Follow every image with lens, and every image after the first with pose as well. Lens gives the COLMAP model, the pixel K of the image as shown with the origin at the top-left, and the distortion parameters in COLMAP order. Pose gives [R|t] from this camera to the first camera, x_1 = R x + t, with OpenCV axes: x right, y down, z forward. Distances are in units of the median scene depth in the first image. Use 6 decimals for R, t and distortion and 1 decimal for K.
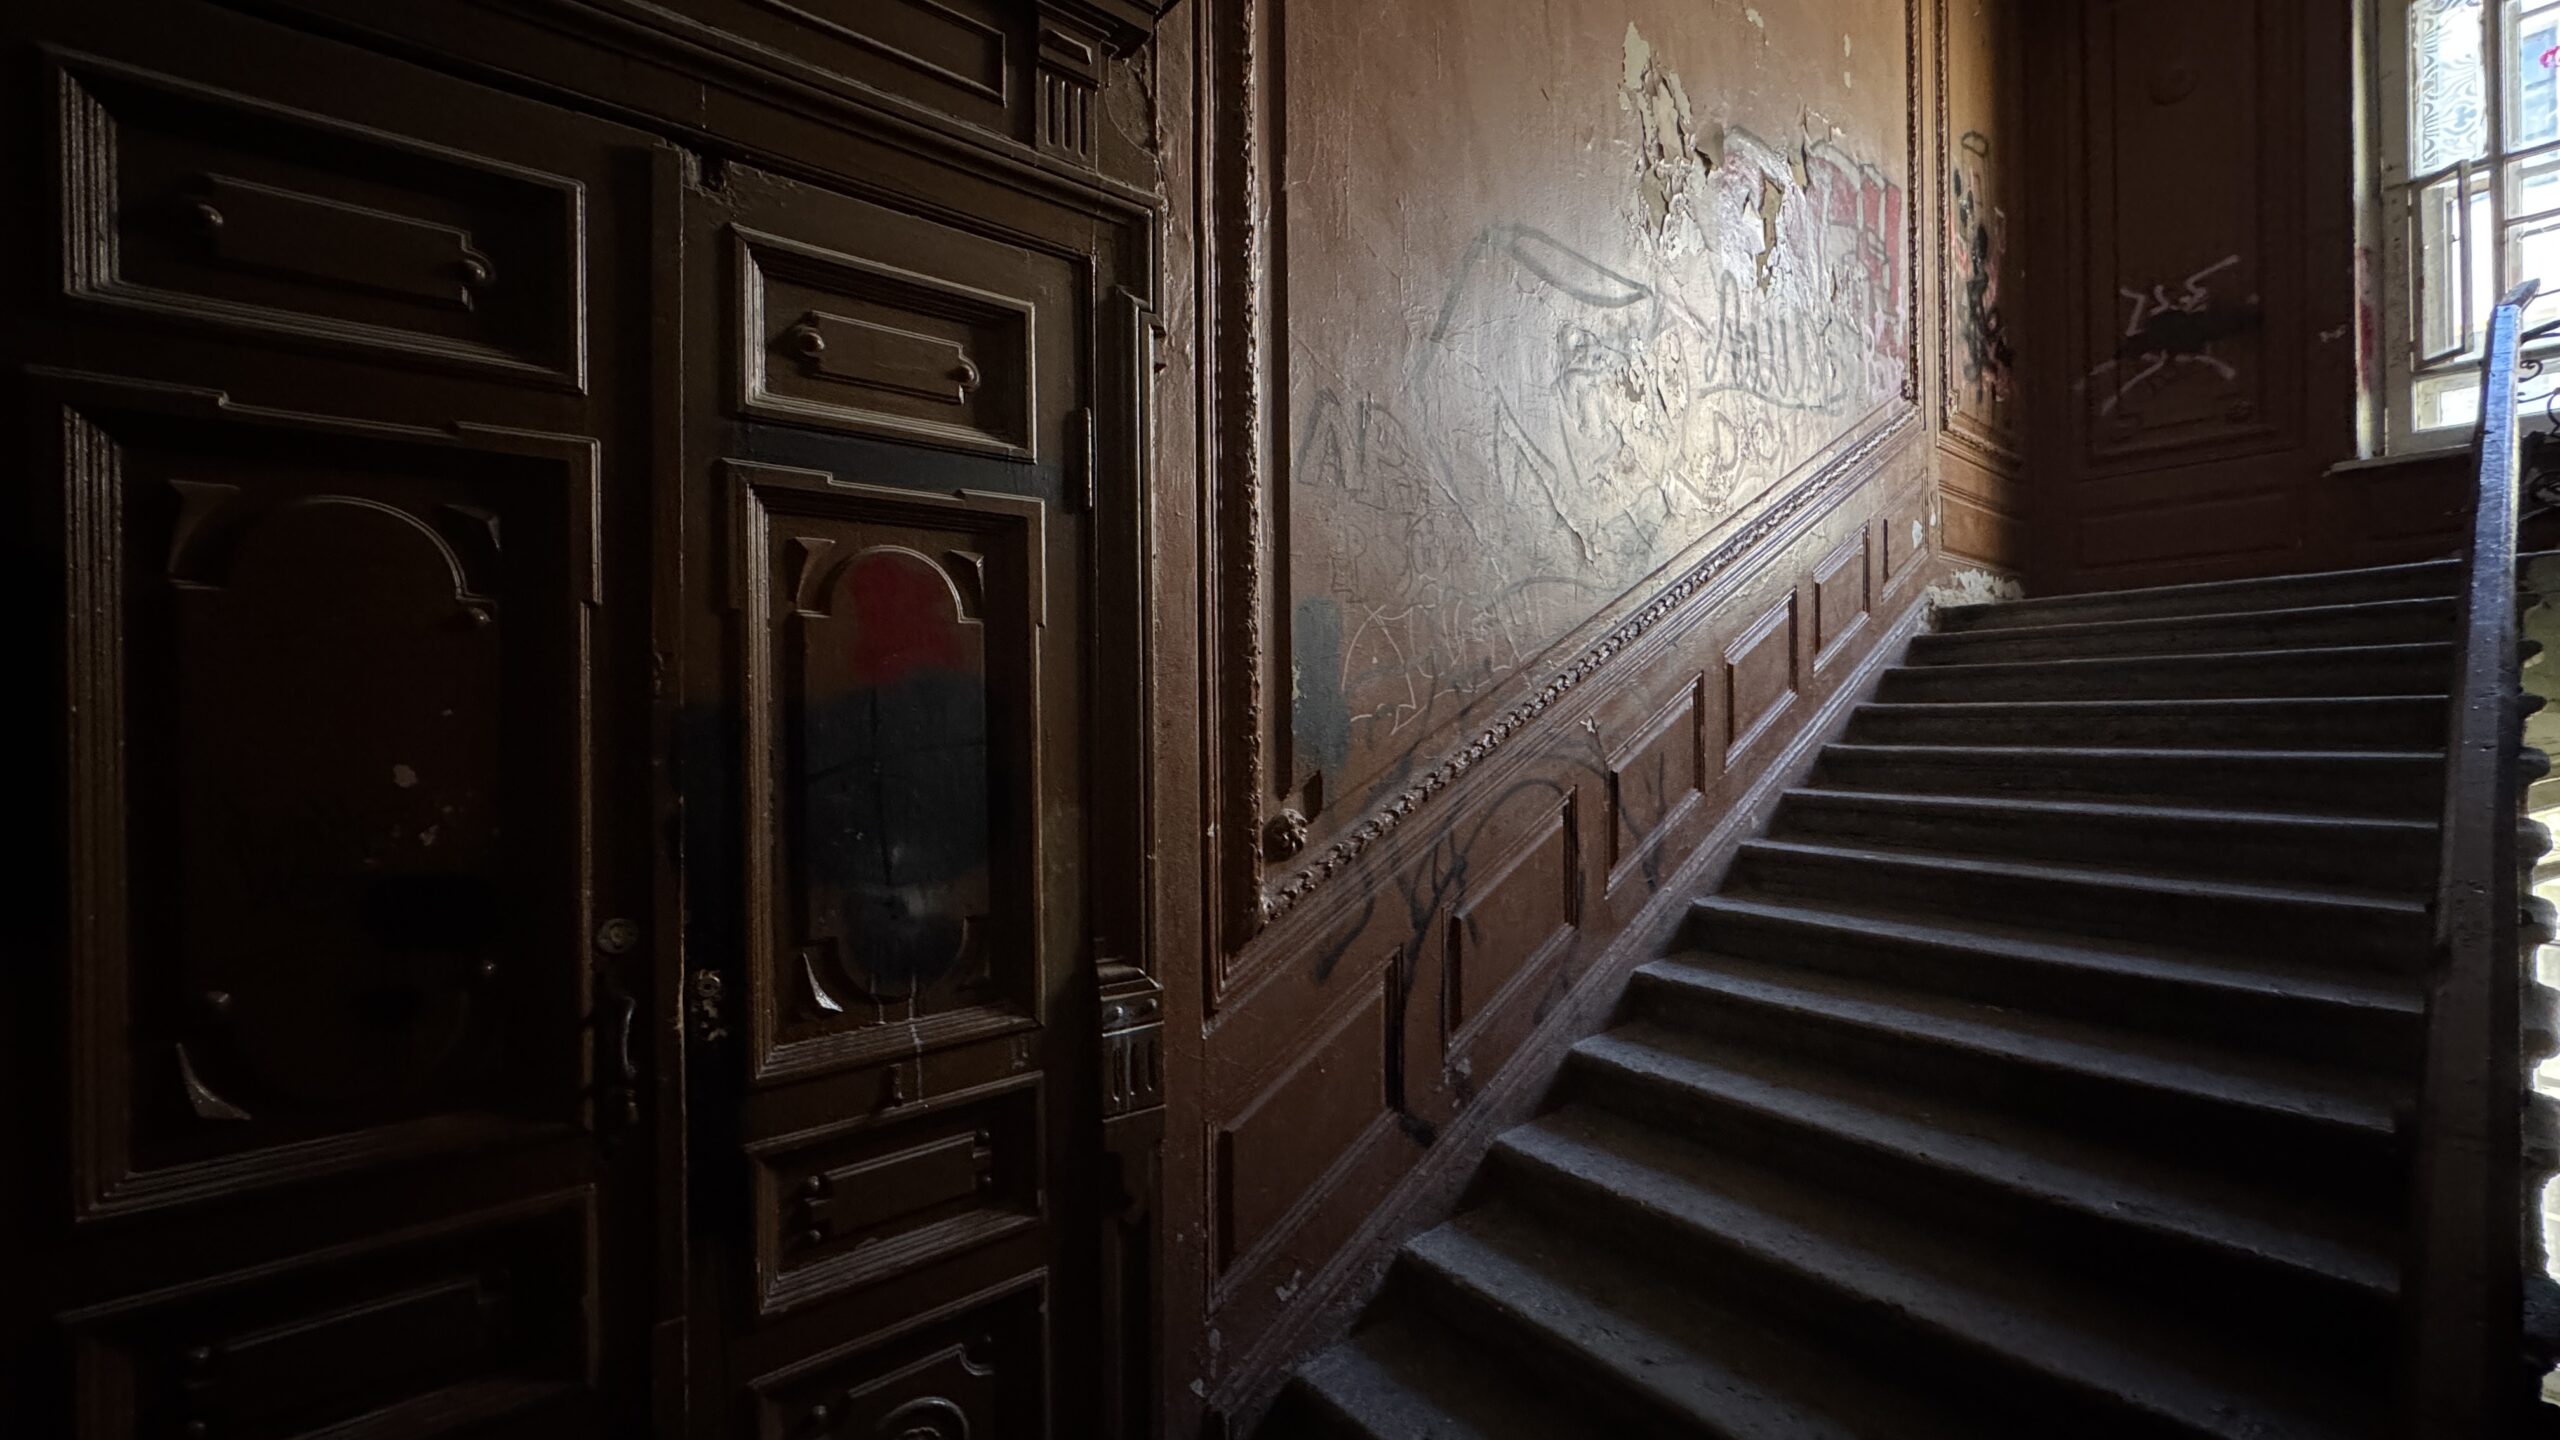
lens RADIAL K [[1033.7, 0, 1278.4], [0, 1033.7, 712.6], [0, 0, 1]] dist [-0.004162, -0.000049]
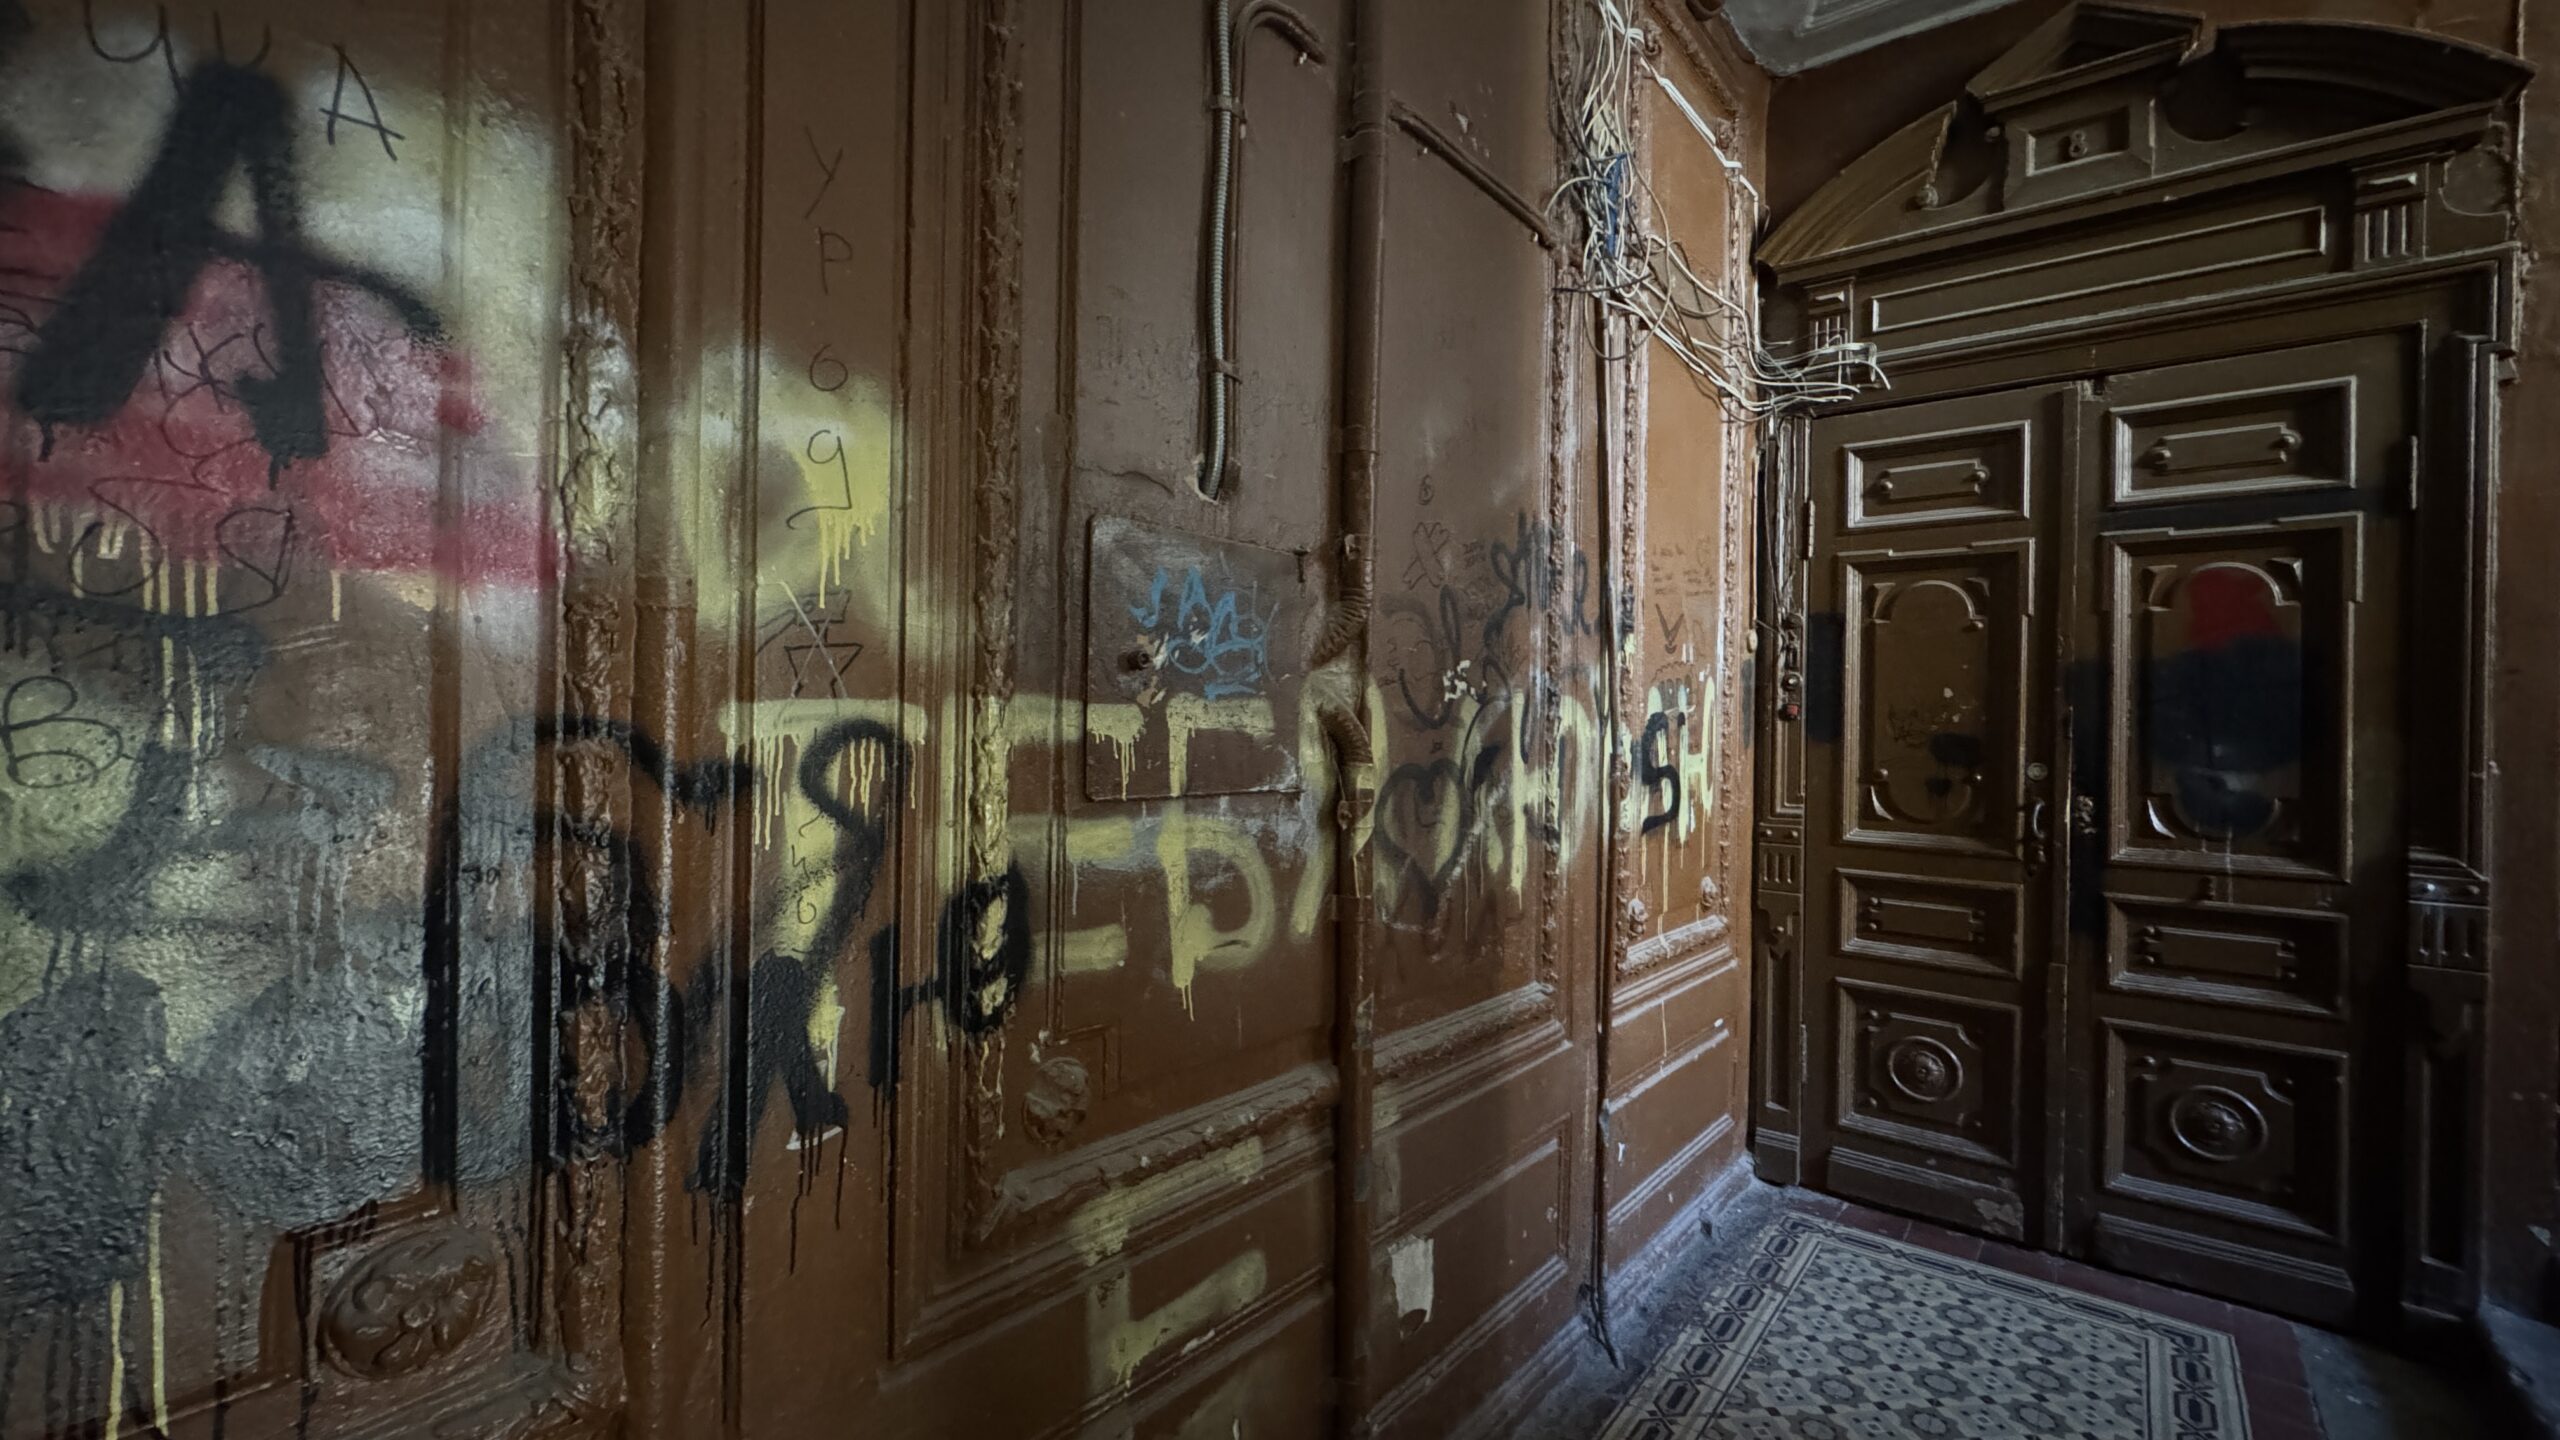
lens RADIAL K [[1033.7, 0, 1278.6], [0, 1033.7, 720.4], [0, 0, 1]] dist [-0.004162, -0.000049]
pose [[0.212244, 0.009379, -0.977172, 0.962419], [-0.023400, 0.999716, 0.004513, 0.122904], [0.976937, 0.021908, 0.212403, -0.851273]]
